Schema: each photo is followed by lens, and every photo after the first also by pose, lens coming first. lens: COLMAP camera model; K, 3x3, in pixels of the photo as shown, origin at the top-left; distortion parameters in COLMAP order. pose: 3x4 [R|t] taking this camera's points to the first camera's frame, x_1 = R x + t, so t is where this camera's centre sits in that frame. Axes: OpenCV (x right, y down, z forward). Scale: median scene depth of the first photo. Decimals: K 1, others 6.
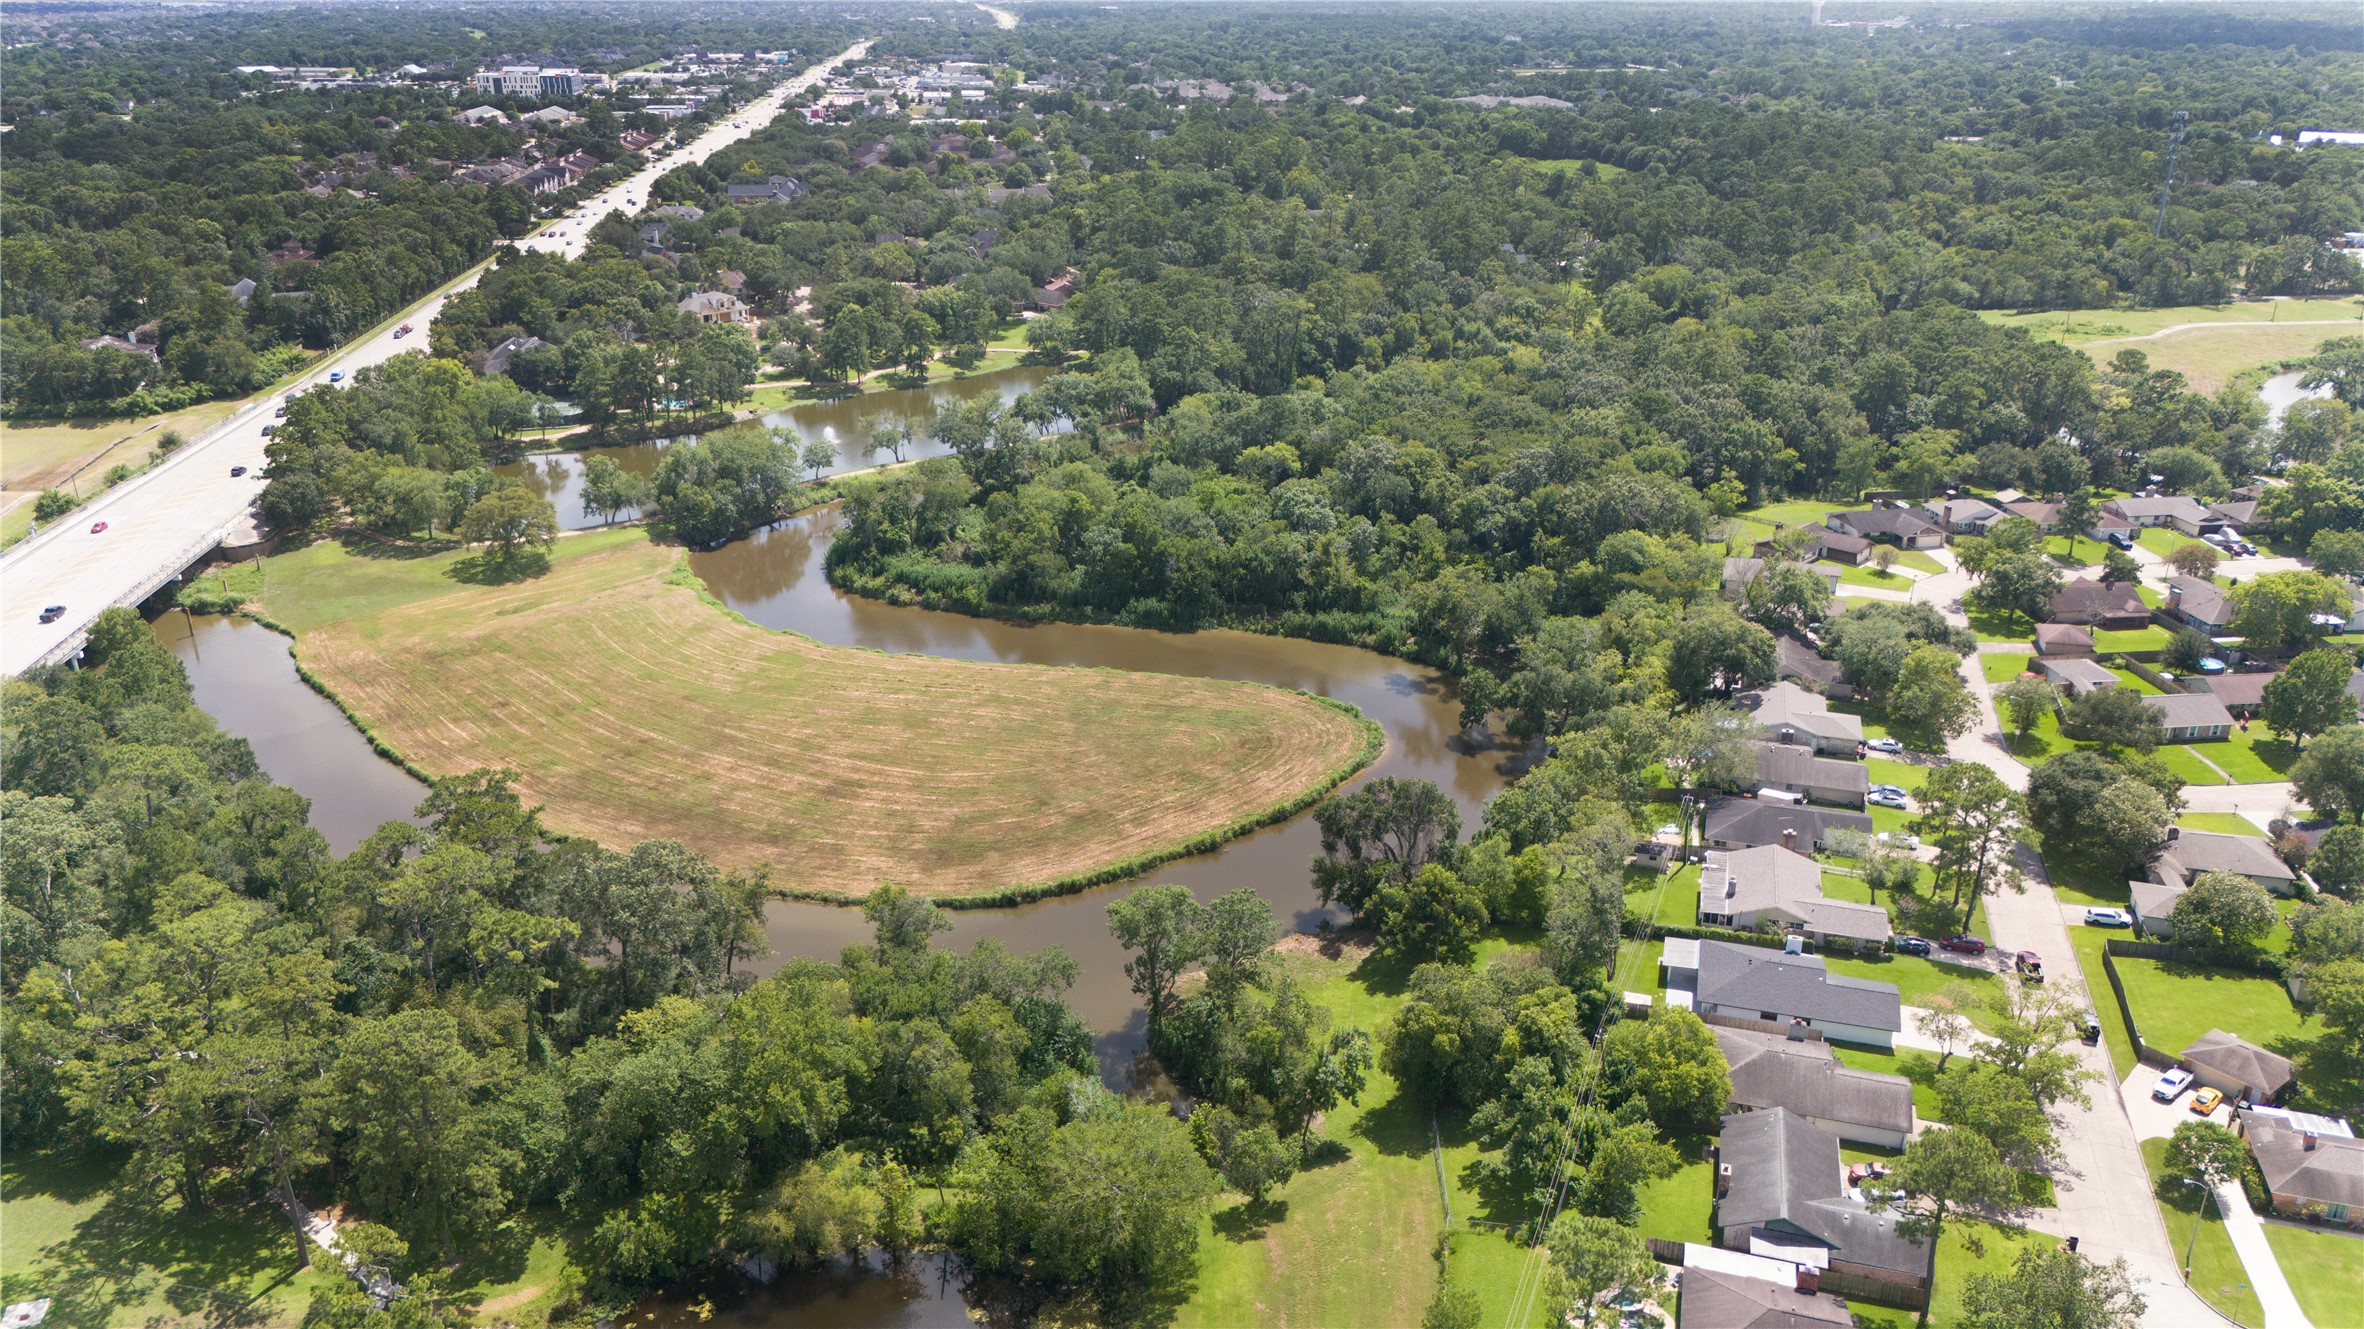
lens RADIAL K [[1733.9, 0, 1200.2], [0, 1733.9, 678.6], [0, 0, 1]] dist [0.094748, -0.111766]
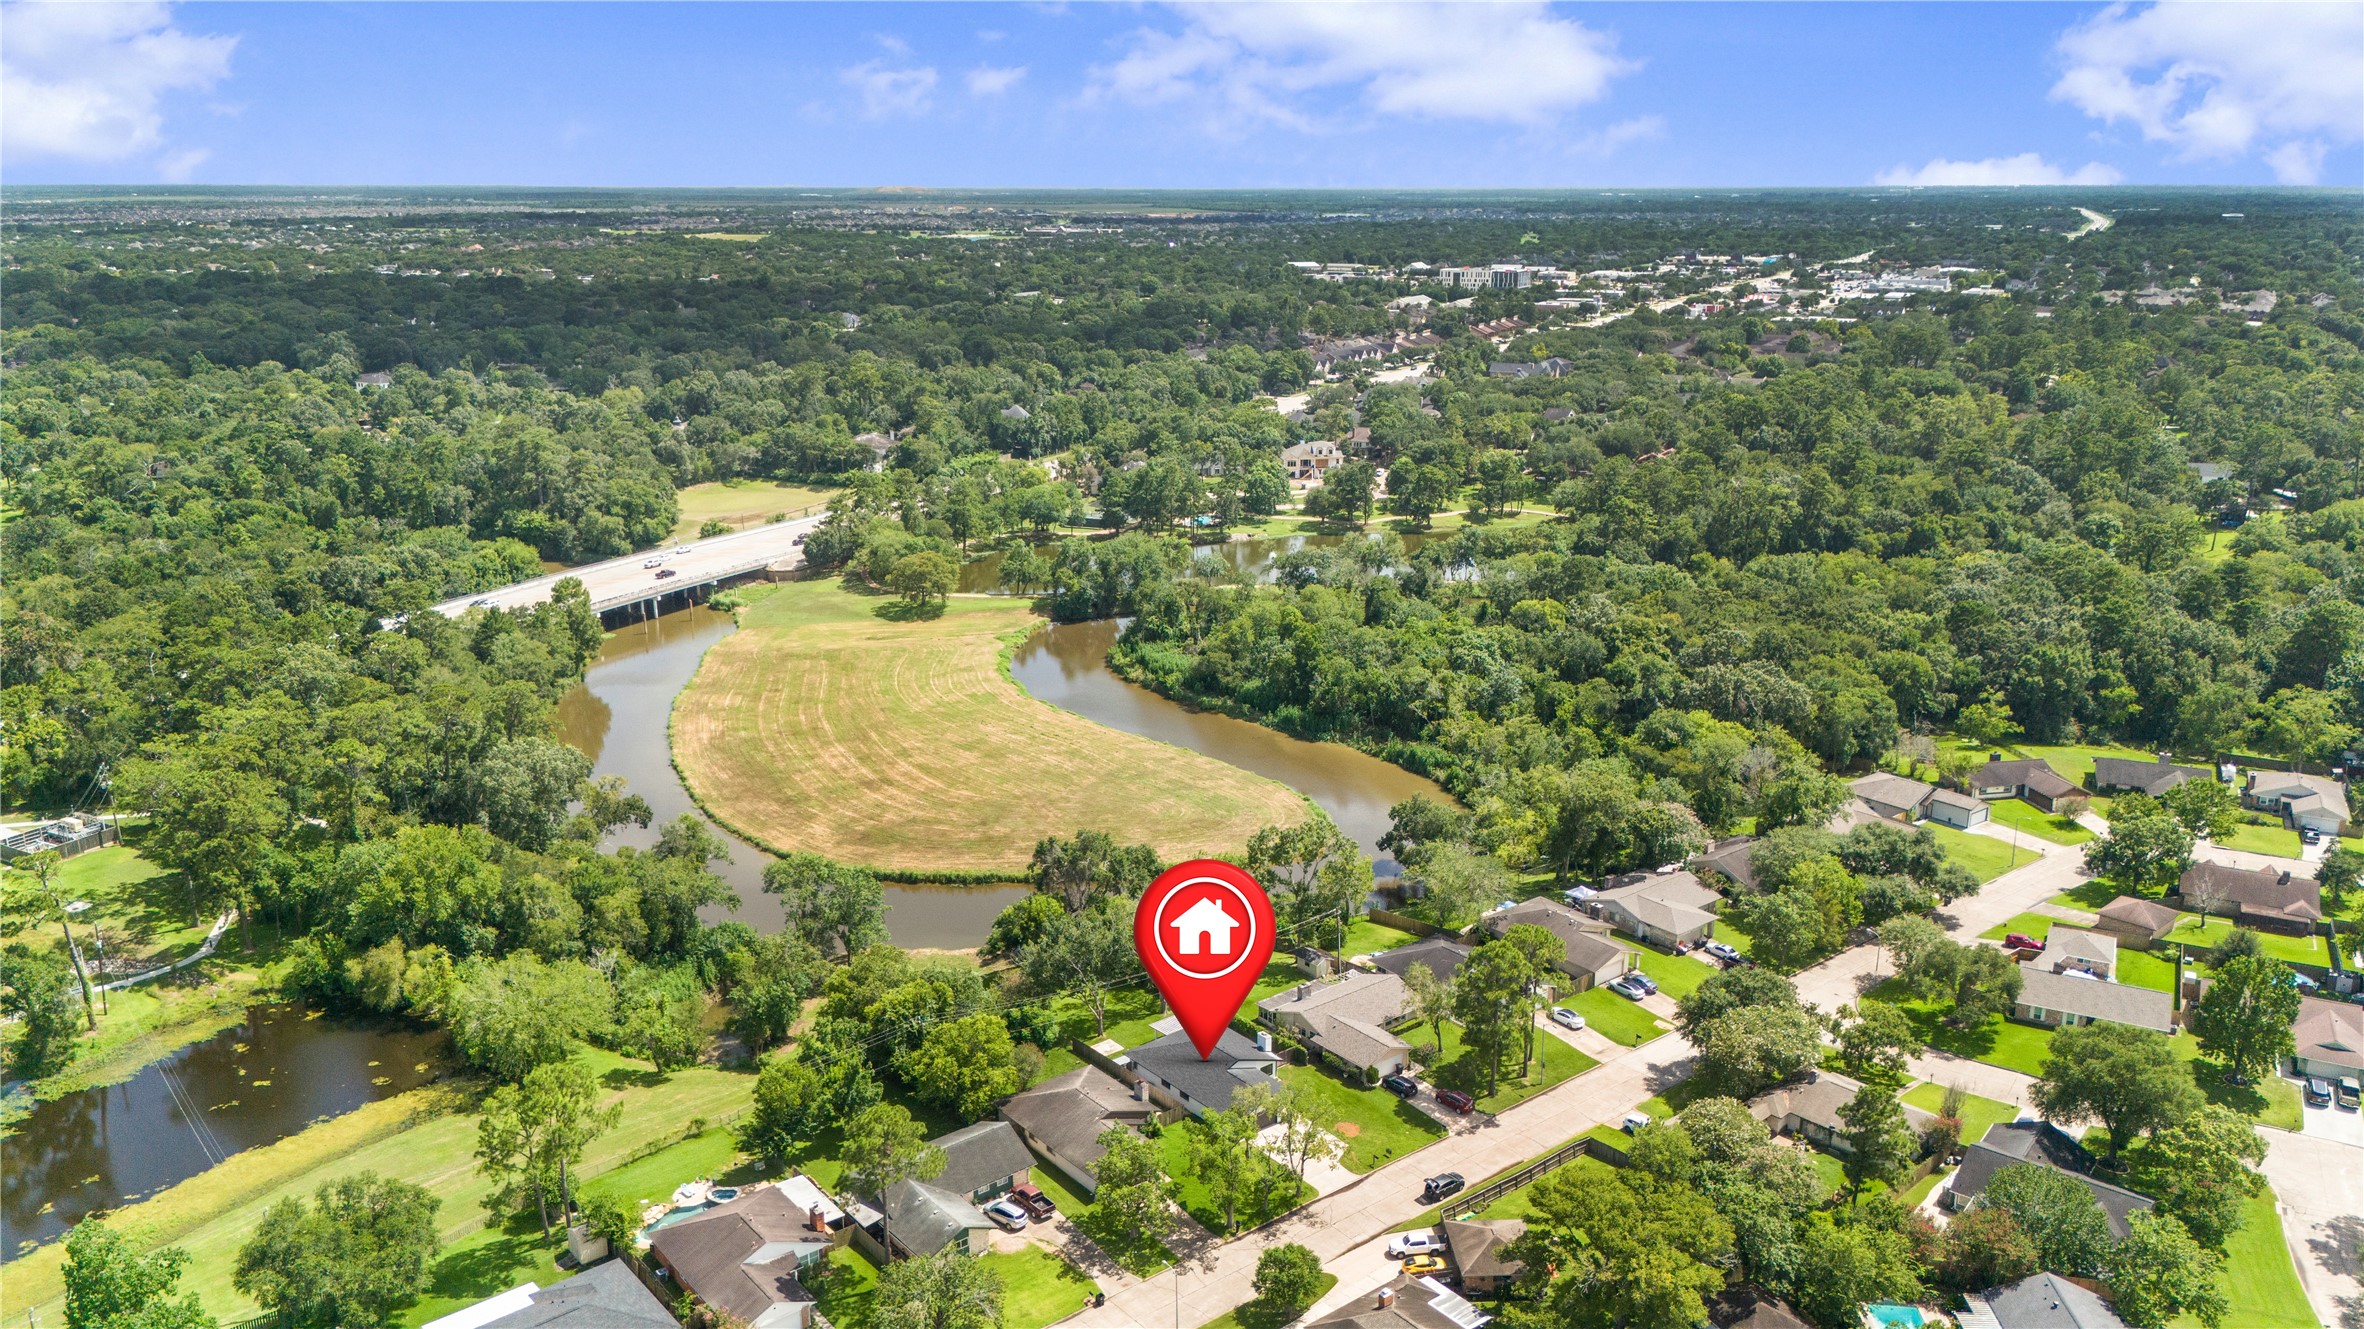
lens RADIAL K [[1733.9, 0, 1200.2], [0, 1733.9, 678.6], [0, 0, 1]] dist [0.094748, -0.111766]
pose [[0.819760, 0.151391, -0.552335, 1.915555], [-0.209588, 0.976830, -0.043322, -0.013270], [0.532979, 0.151277, 0.832496, 0.204042]]
